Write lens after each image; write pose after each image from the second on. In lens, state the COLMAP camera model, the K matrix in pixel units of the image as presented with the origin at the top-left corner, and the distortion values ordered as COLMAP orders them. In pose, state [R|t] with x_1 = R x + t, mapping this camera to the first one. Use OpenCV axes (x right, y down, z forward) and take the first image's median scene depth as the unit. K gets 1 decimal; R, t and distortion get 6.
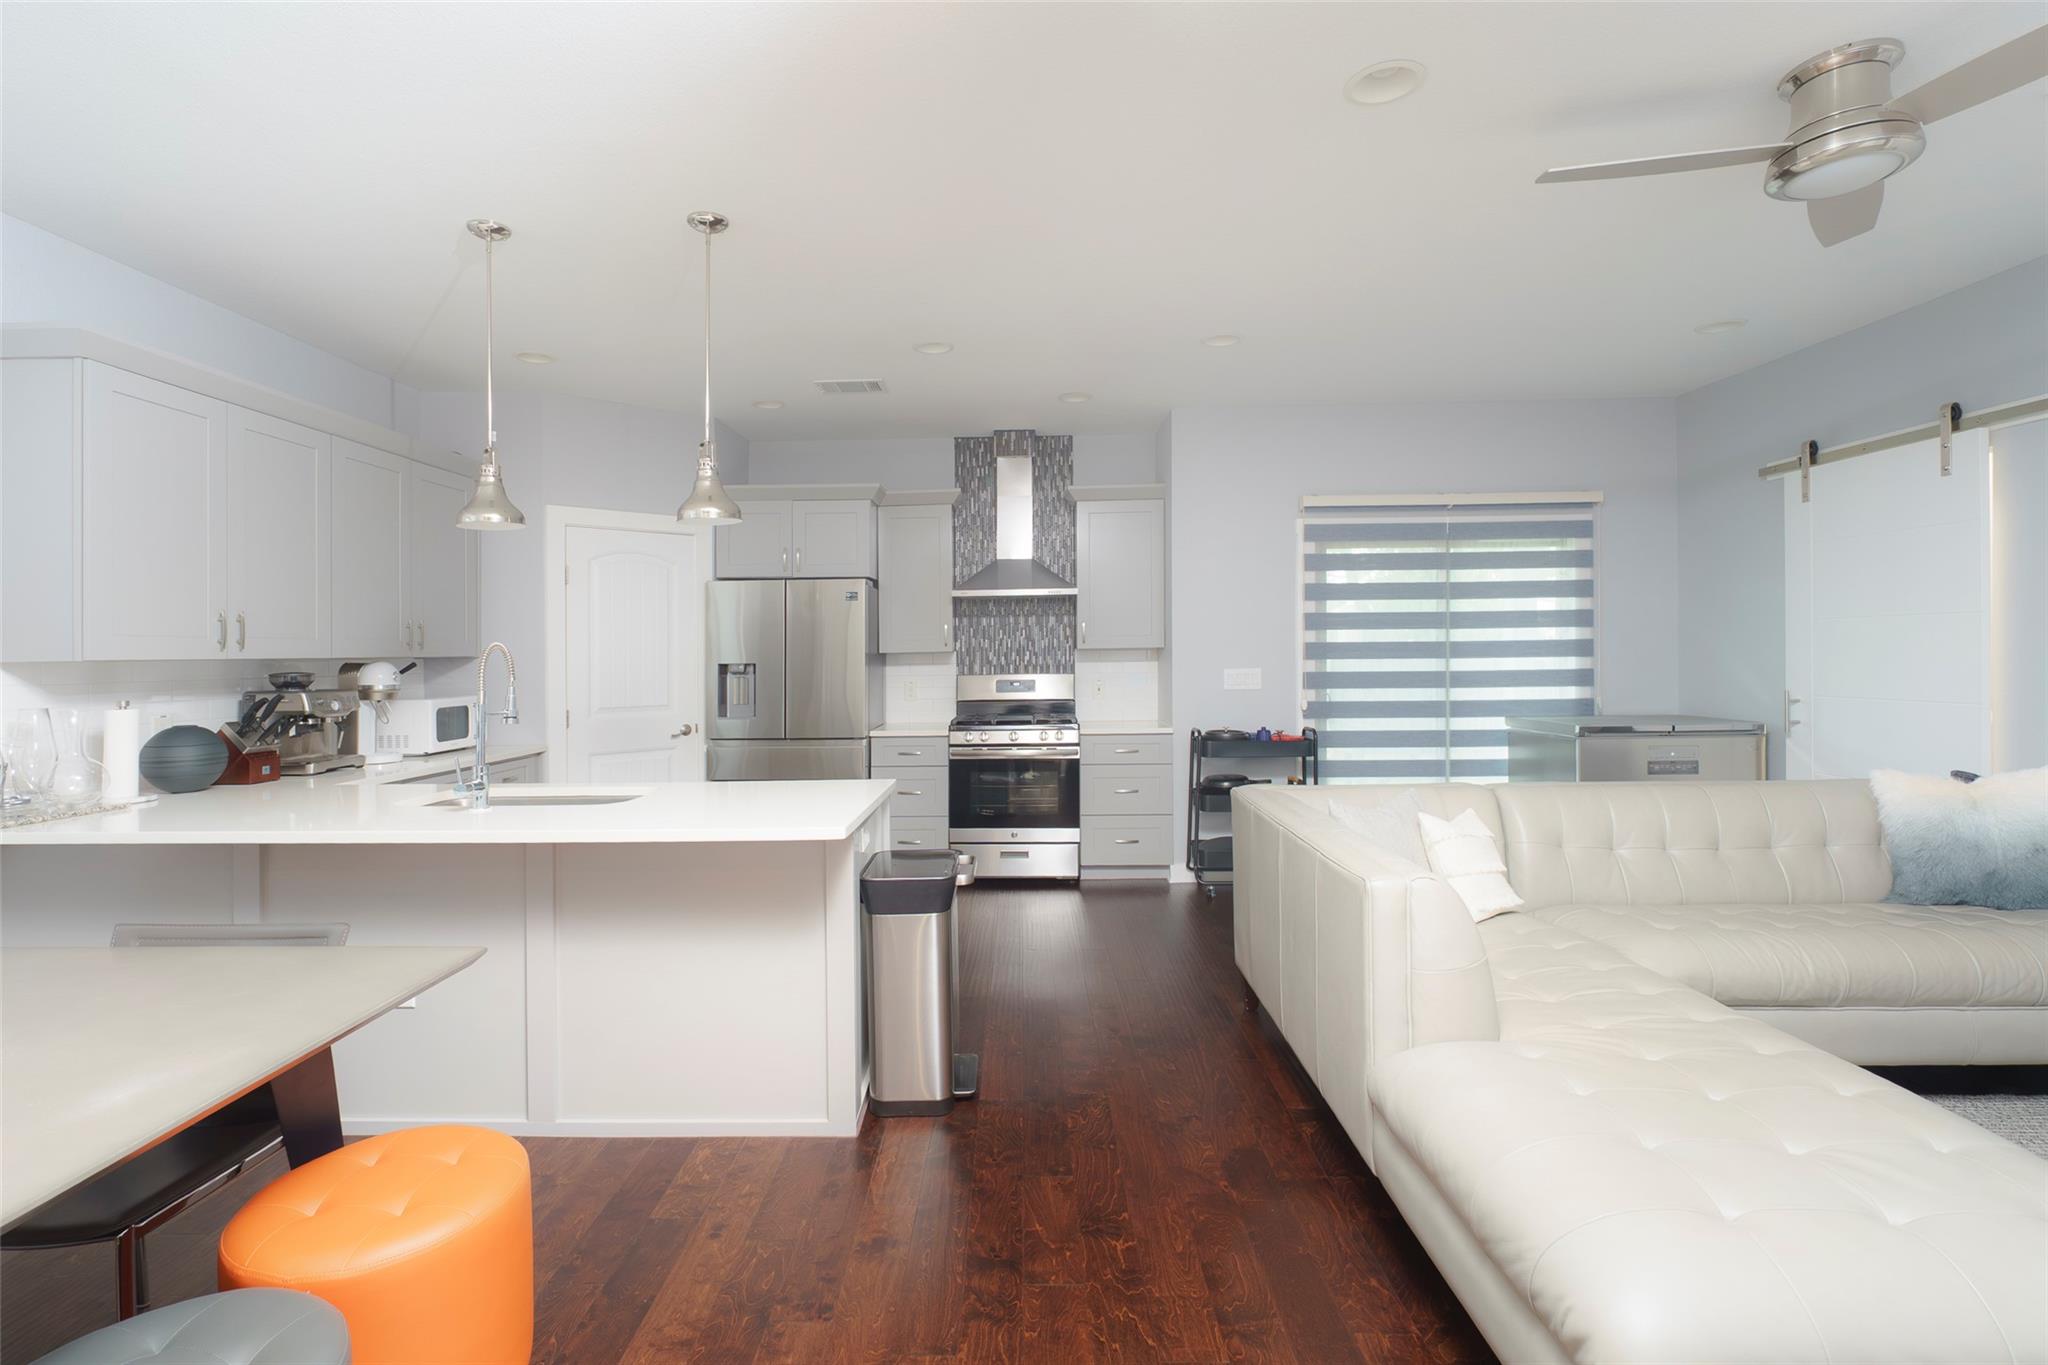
lens RADIAL K [[898.6, 0, 989.7], [0, 898.6, 678.6], [0, 0, 1]] dist [-0.004717, -0.001525]
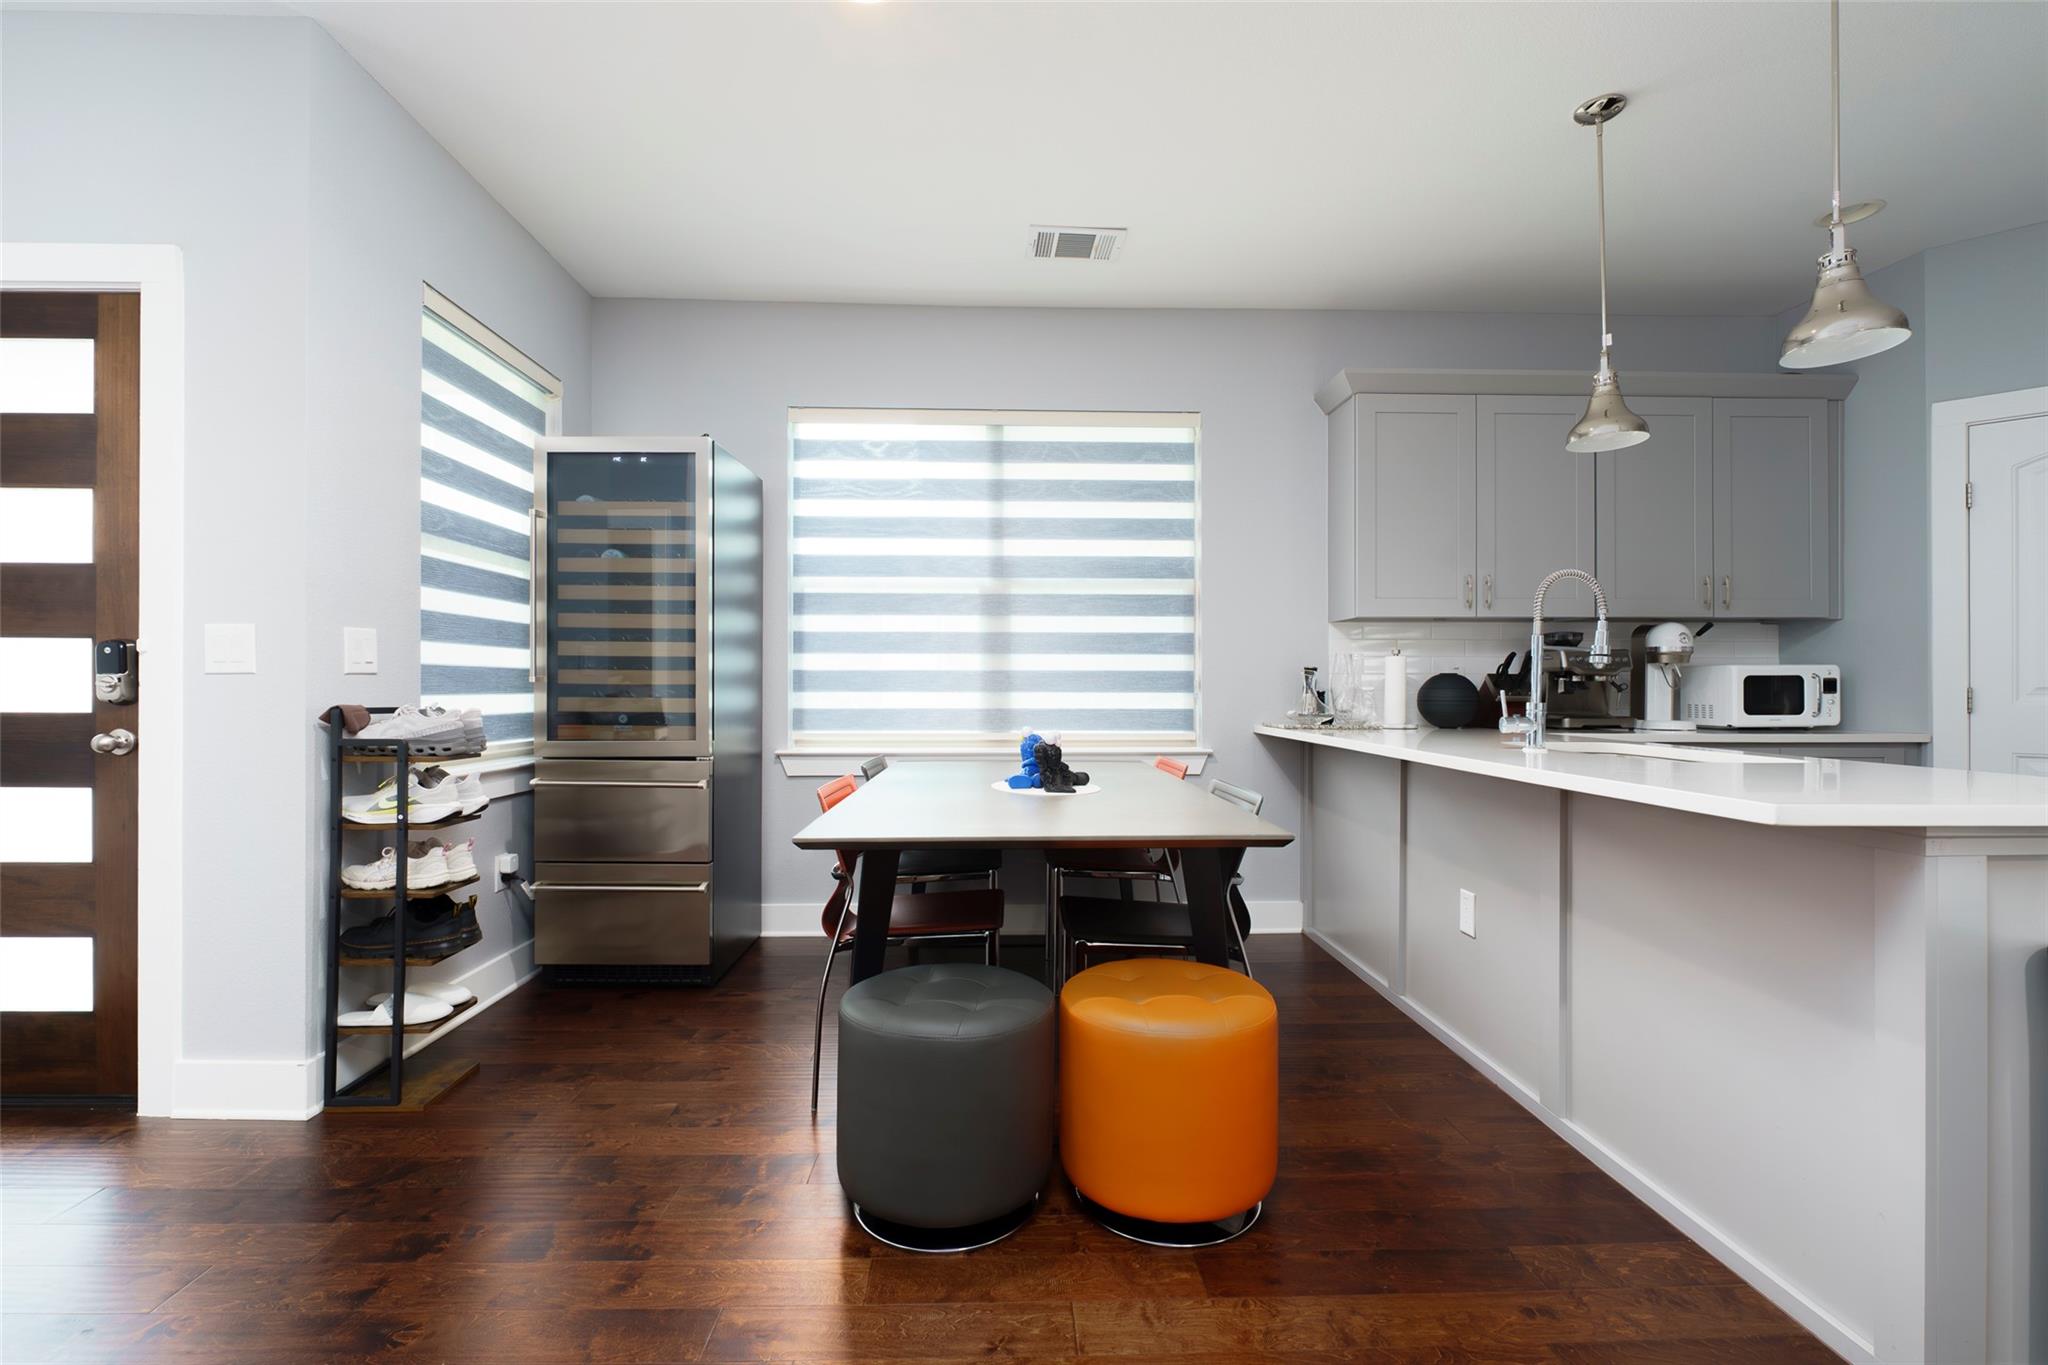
lens RADIAL K [[898.6, 0, 1026.1], [0, 898.6, 679.1], [0, 0, 1]] dist [-0.004717, -0.001525]
pose [[0.071005, 0.010244, -0.997423, 0.160873], [-0.030178, 0.999512, 0.008117, 0.041772], [0.997019, 0.029524, 0.071279, 0.208385]]
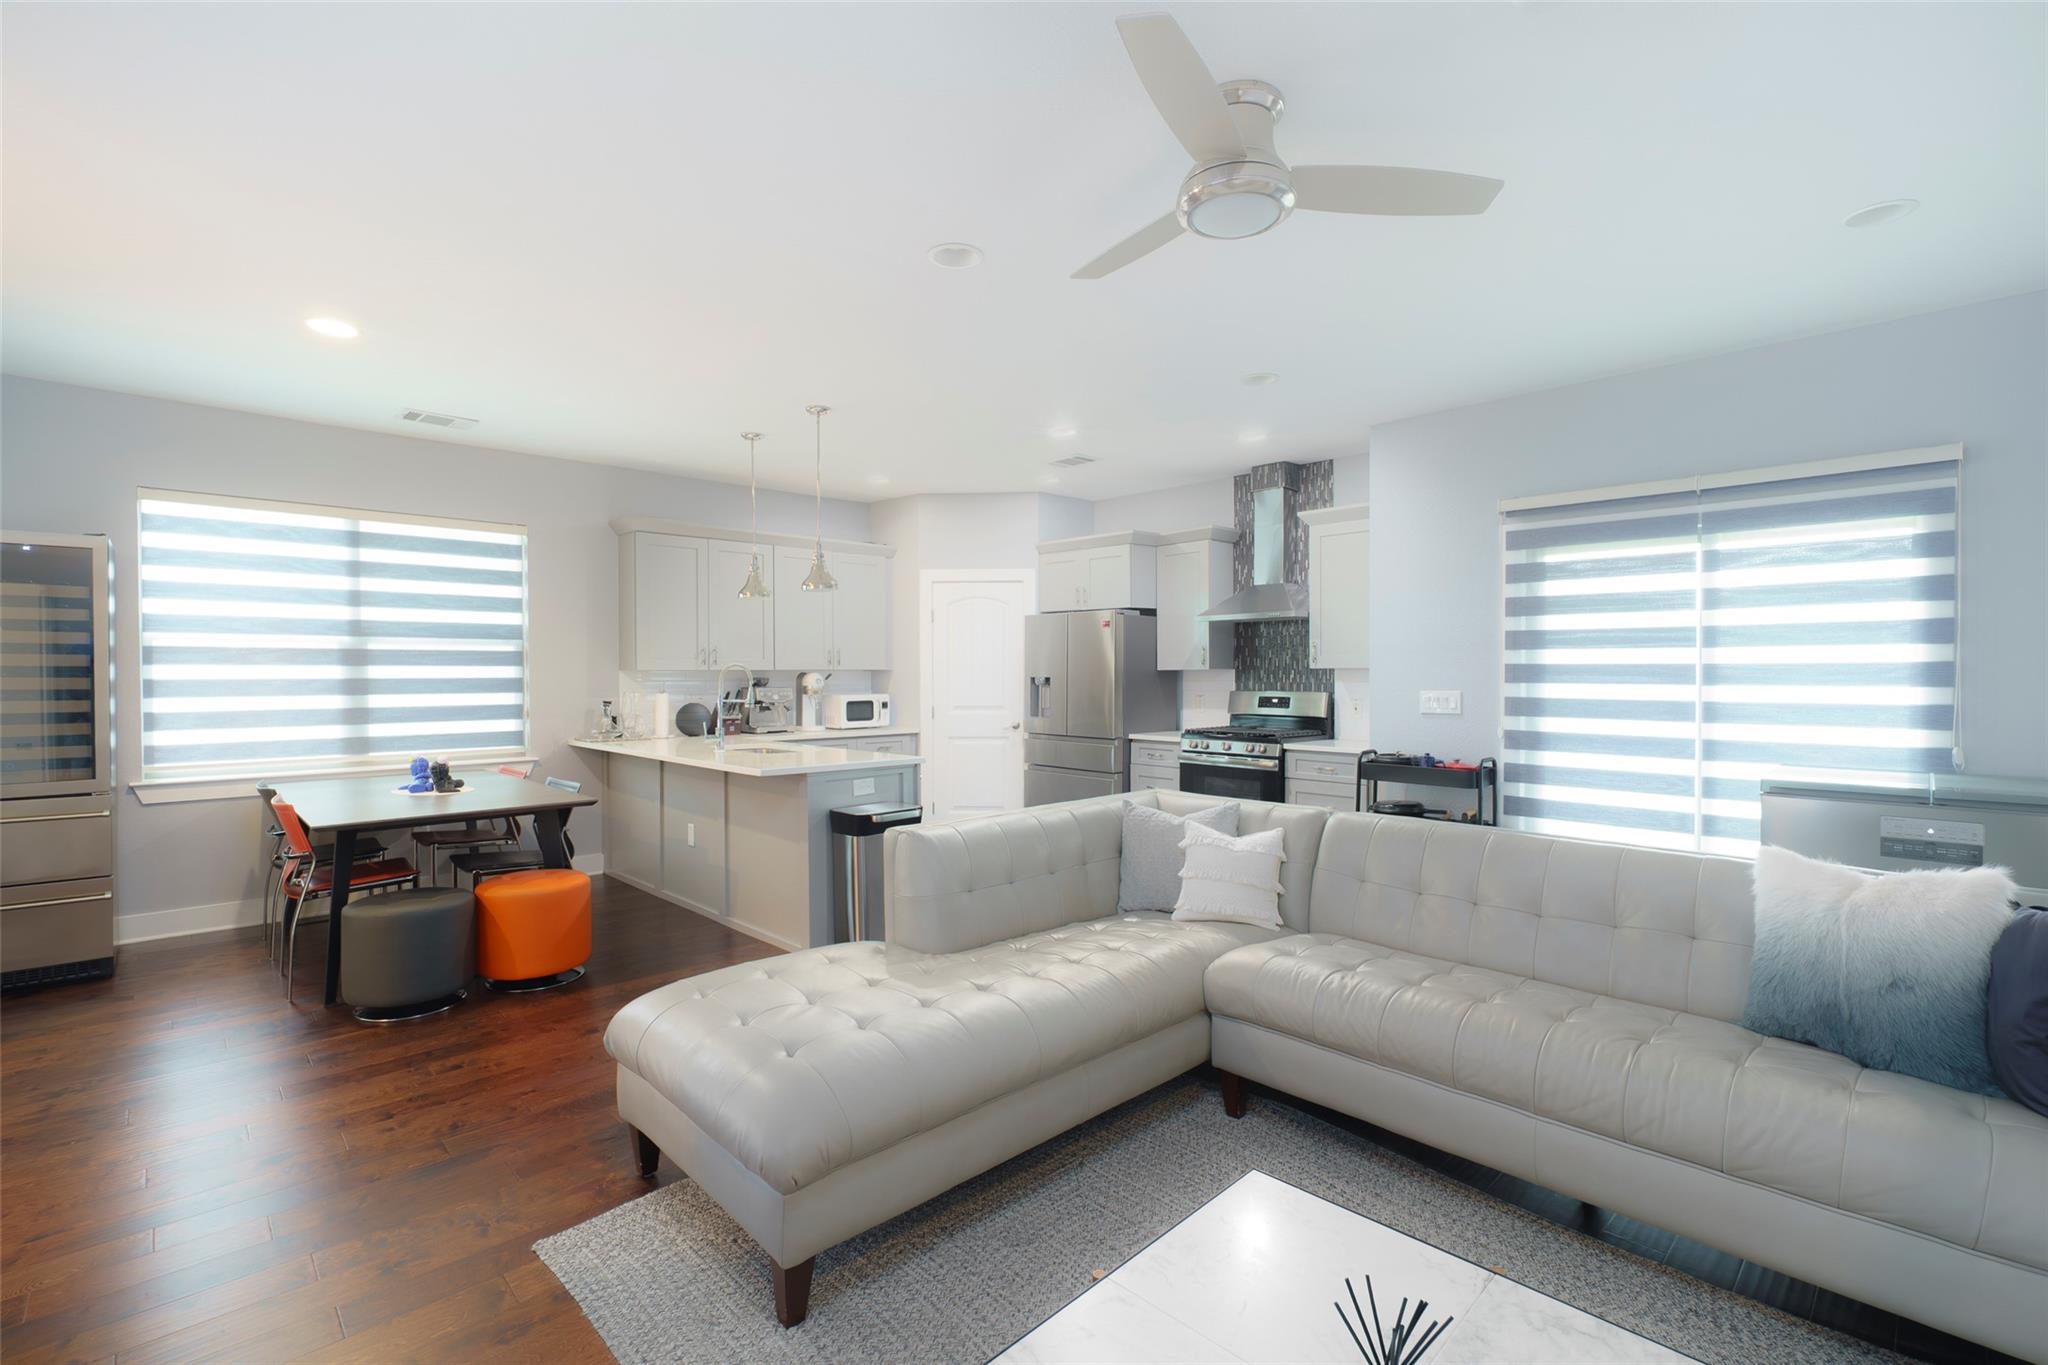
lens RADIAL K [[898.6, 0, 1024.7], [0, 898.6, 682.7], [0, 0, 1]] dist [-0.004717, -0.001525]
pose [[0.721528, 0.019785, -0.692103, 0.635090], [-0.027299, 0.999627, 0.000116, -0.008501], [0.691847, 0.018810, 0.721799, 0.027528]]
